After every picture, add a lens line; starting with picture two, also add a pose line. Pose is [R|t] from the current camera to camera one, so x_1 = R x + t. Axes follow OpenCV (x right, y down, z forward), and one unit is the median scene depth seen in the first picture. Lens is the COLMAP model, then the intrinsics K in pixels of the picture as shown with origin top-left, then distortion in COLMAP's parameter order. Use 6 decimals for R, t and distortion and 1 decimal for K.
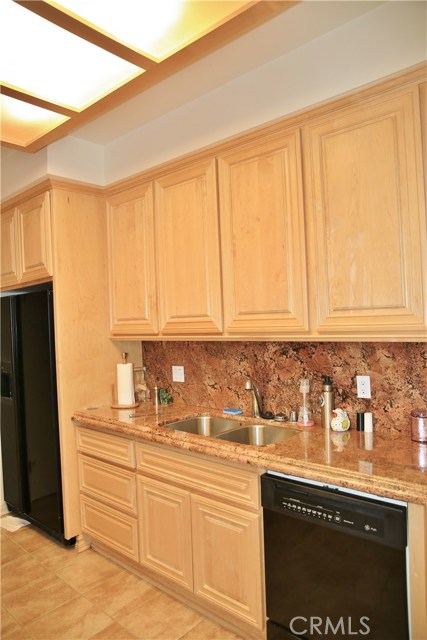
lens RADIAL K [[439.3, 0, 204.1], [0, 439.3, 316.4], [0, 0, 1]] dist [-0.094975, 0.068873]
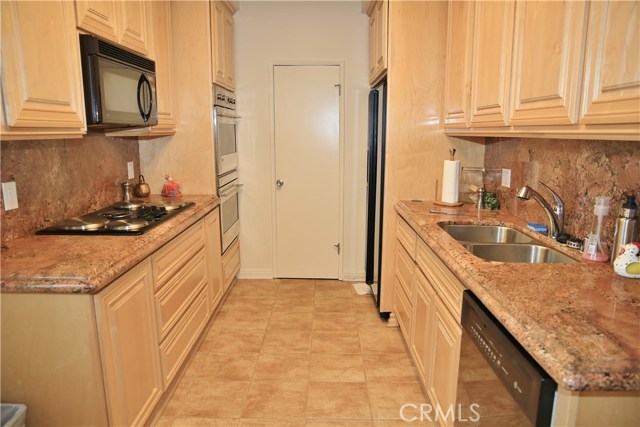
lens RADIAL K [[439.3, 0, 318.8], [0, 439.3, 209.3], [0, 0, 1]] dist [-0.094975, 0.068873]
pose [[0.664817, 0.170154, -0.727369, 0.409848], [-0.026491, 0.978470, 0.204682, 0.031887], [0.746536, -0.116808, 0.655011, 0.183258]]
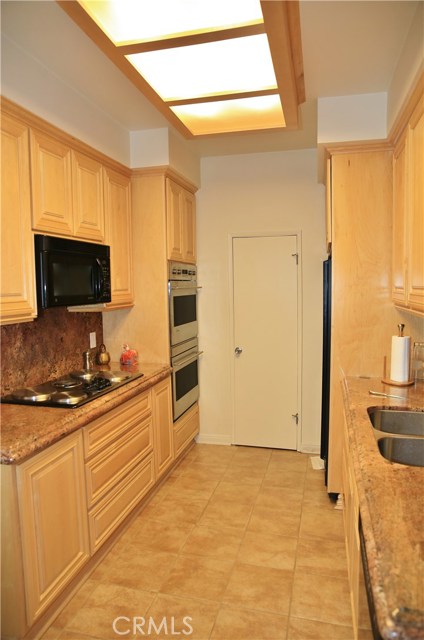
lens RADIAL K [[439.3, 0, 209.7], [0, 439.3, 316.8], [0, 0, 1]] dist [-0.094975, 0.068873]
pose [[0.458791, 0.097023, -0.883231, 0.515812], [-0.000718, 0.994061, 0.108825, -0.034864], [0.888544, -0.049294, 0.456136, 0.306676]]
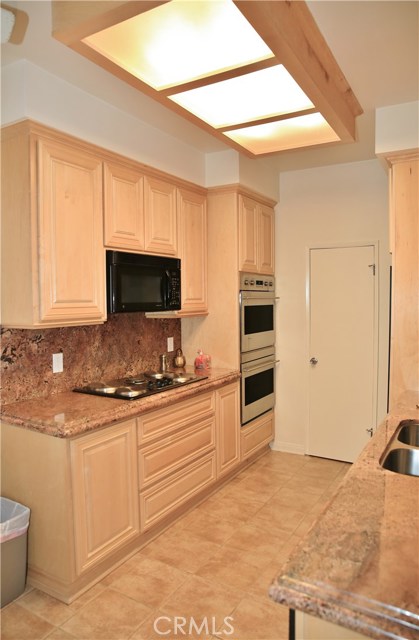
lens RADIAL K [[444.7, 0, 210.3], [0, 444.7, 316.6], [0, 0, 1]] dist [-0.092048, 0.065292]
pose [[0.194718, 0.079714, -0.977615, 0.664982], [0.001537, 0.996666, 0.081574, -0.033100], [0.980858, -0.017386, 0.193946, 0.444172]]
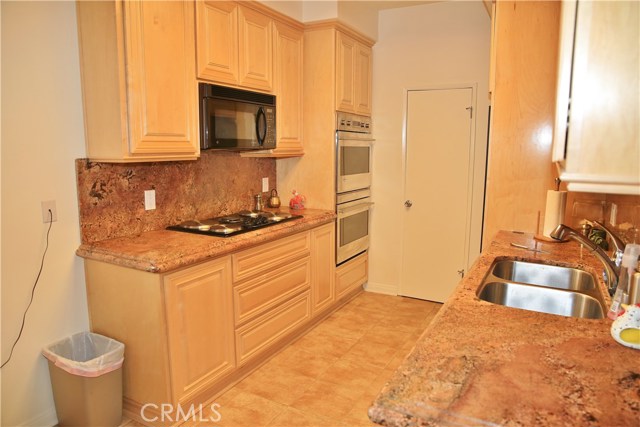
lens RADIAL K [[439.3, 0, 324.3], [0, 439.3, 208.8], [0, 0, 1]] dist [-0.094975, 0.068873]
pose [[0.237830, 0.175234, -0.955369, 0.637883], [-0.014558, 0.984124, 0.176884, 0.000866], [0.971198, -0.028160, 0.236605, 0.443809]]
